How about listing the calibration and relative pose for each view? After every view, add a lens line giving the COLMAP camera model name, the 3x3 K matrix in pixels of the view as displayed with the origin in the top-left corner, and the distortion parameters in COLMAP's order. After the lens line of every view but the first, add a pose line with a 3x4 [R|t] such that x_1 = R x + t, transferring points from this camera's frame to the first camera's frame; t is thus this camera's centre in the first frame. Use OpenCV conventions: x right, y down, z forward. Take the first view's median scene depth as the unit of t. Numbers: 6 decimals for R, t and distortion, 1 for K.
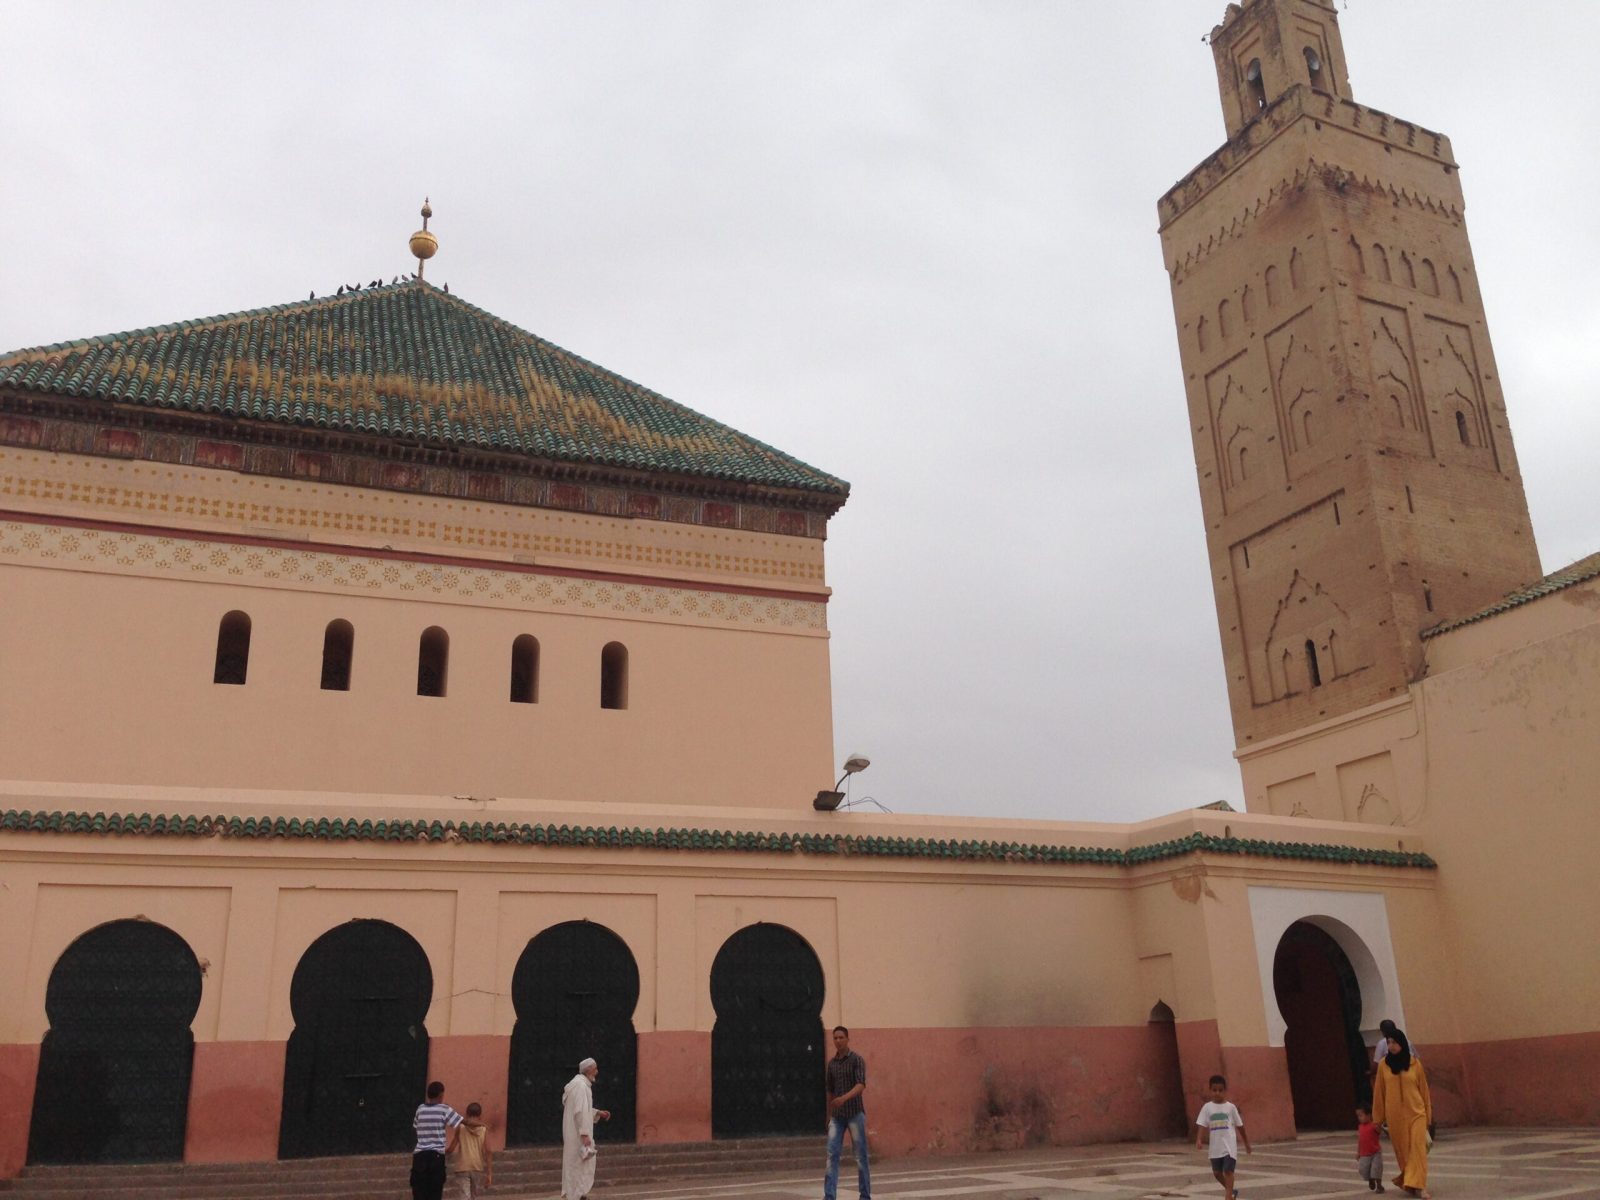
lens RADIAL K [[1443.4, 0, 819.4], [0, 1443.4, 596.4], [0, 0, 1]] dist [0.083658, -0.105910]
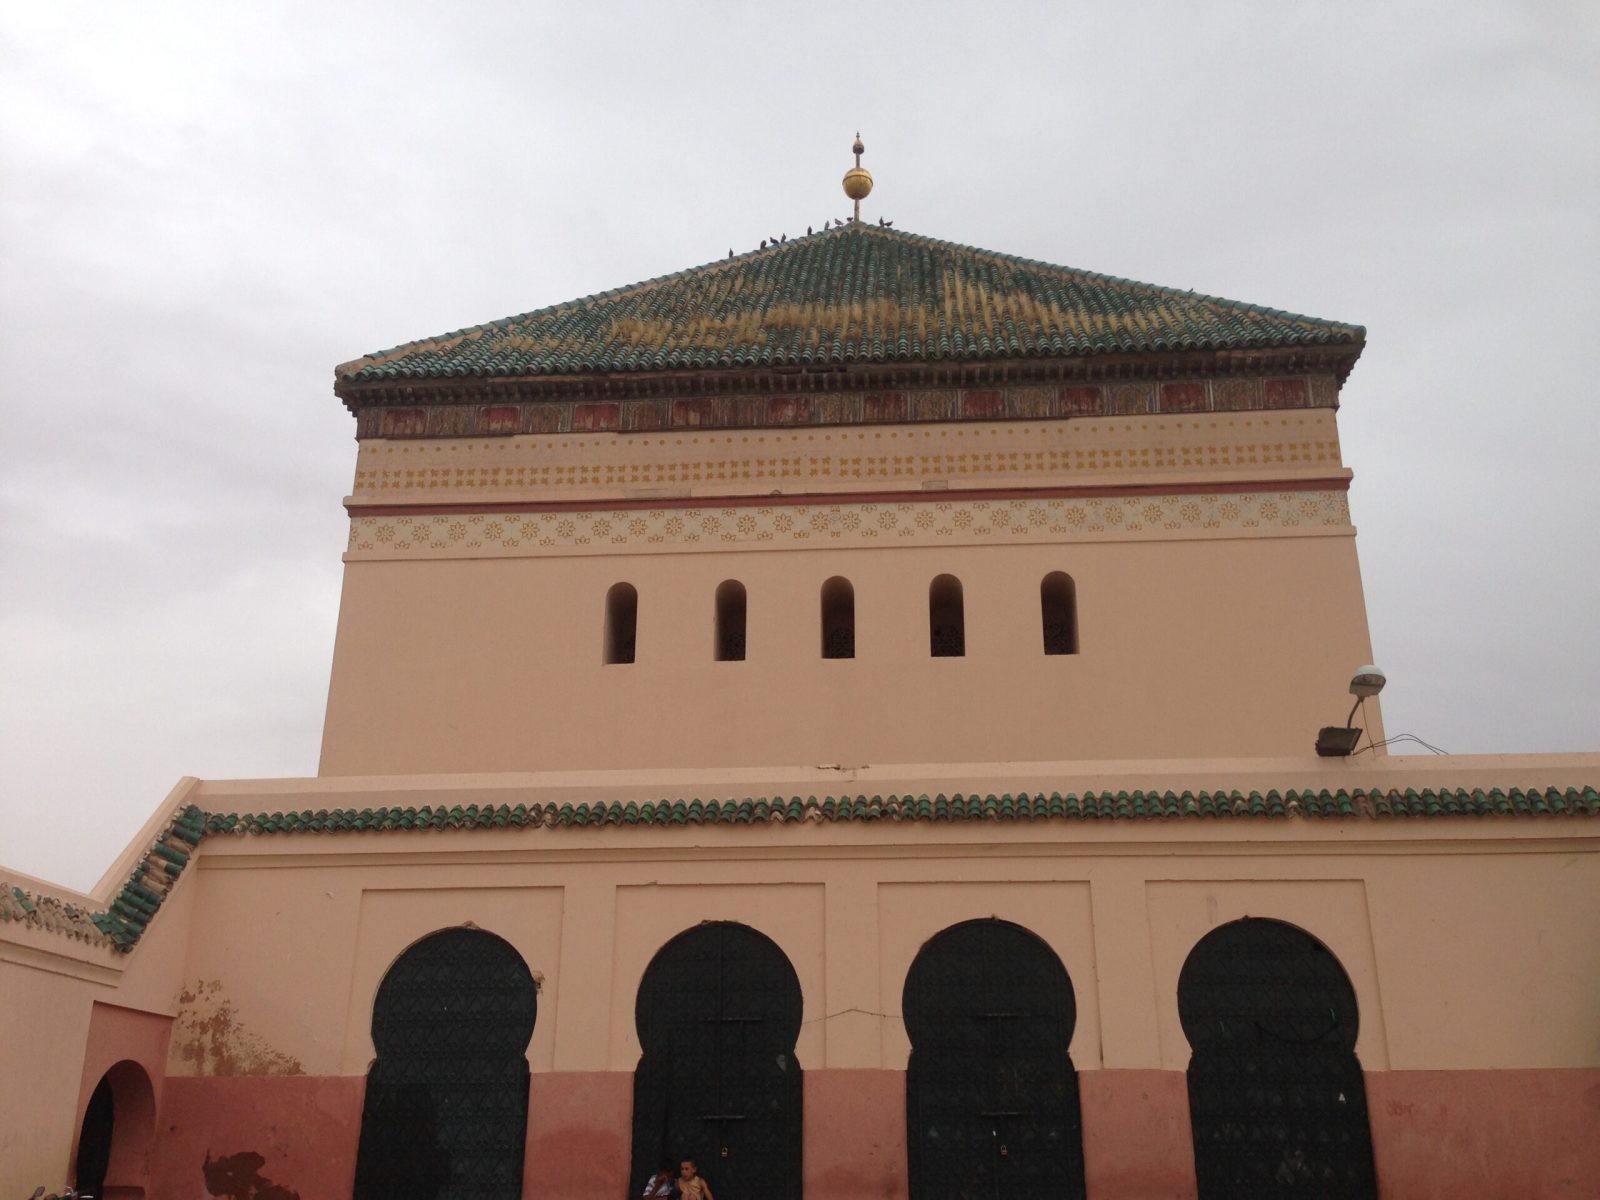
lens RADIAL K [[1443.4, 0, 819.4], [0, 1443.4, 596.4], [0, 0, 1]] dist [0.083658, -0.105910]
pose [[0.900929, -0.120915, -0.416782, 0.077137], [0.117112, 0.992509, -0.034791, 0.061997], [0.417866, -0.017466, 0.908341, 0.238591]]
